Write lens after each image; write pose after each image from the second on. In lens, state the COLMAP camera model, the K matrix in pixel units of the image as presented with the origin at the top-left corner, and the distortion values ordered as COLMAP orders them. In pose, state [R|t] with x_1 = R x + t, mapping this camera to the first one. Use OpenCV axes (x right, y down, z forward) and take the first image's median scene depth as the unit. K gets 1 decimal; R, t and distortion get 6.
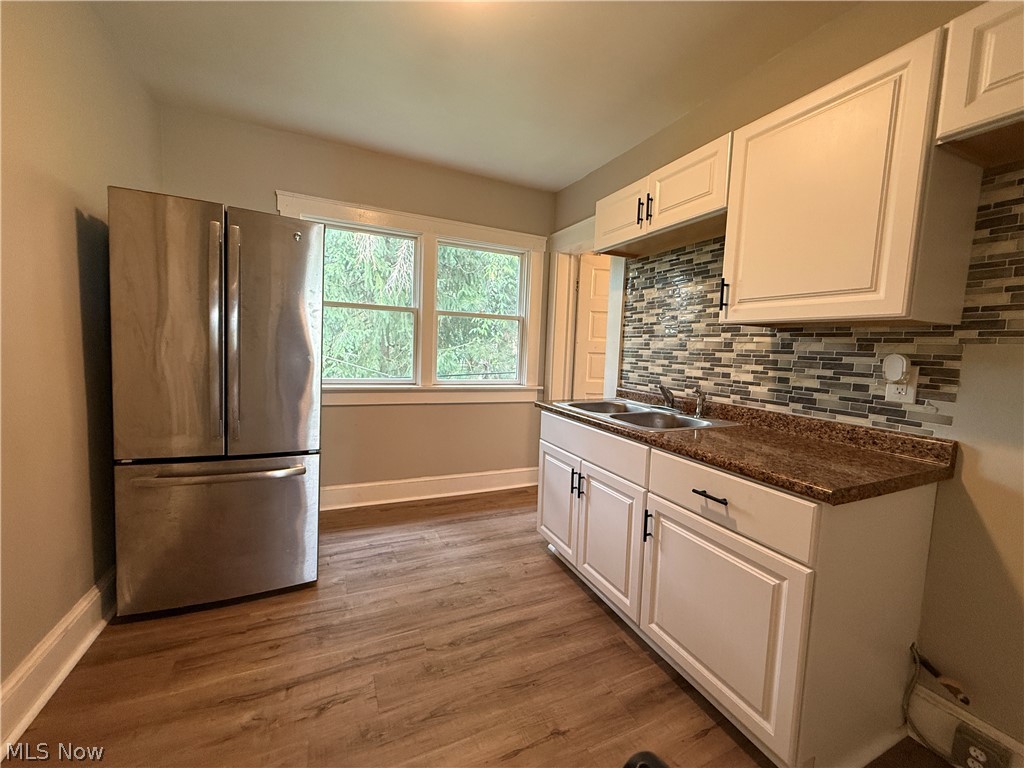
lens RADIAL K [[411.4, 0, 512.0], [0, 411.4, 384.0], [0, 0, 1]] dist [0.000063, 0.000018]
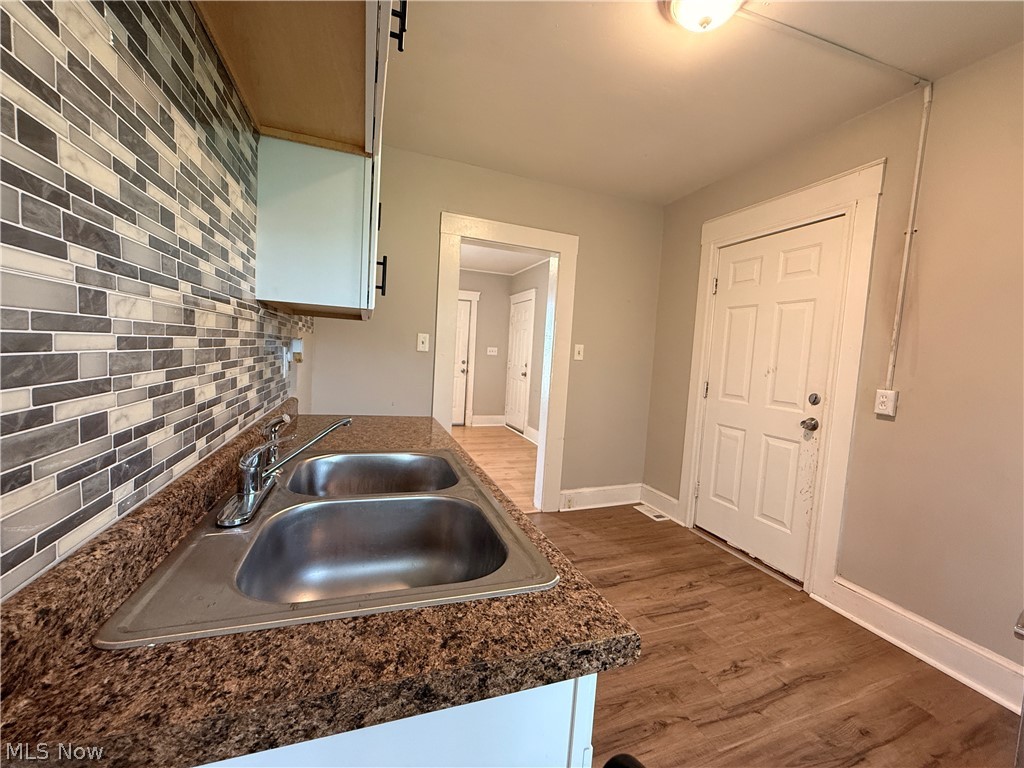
lens RADIAL K [[411.4, 0, 512.0], [0, 411.4, 384.0], [0, 0, 1]] dist [0.000063, 0.000018]
pose [[-0.992092, -0.102219, 0.072828, 0.165633], [-0.089012, 0.982116, 0.165905, -0.155187], [-0.088484, 0.158111, -0.983449, 1.699024]]
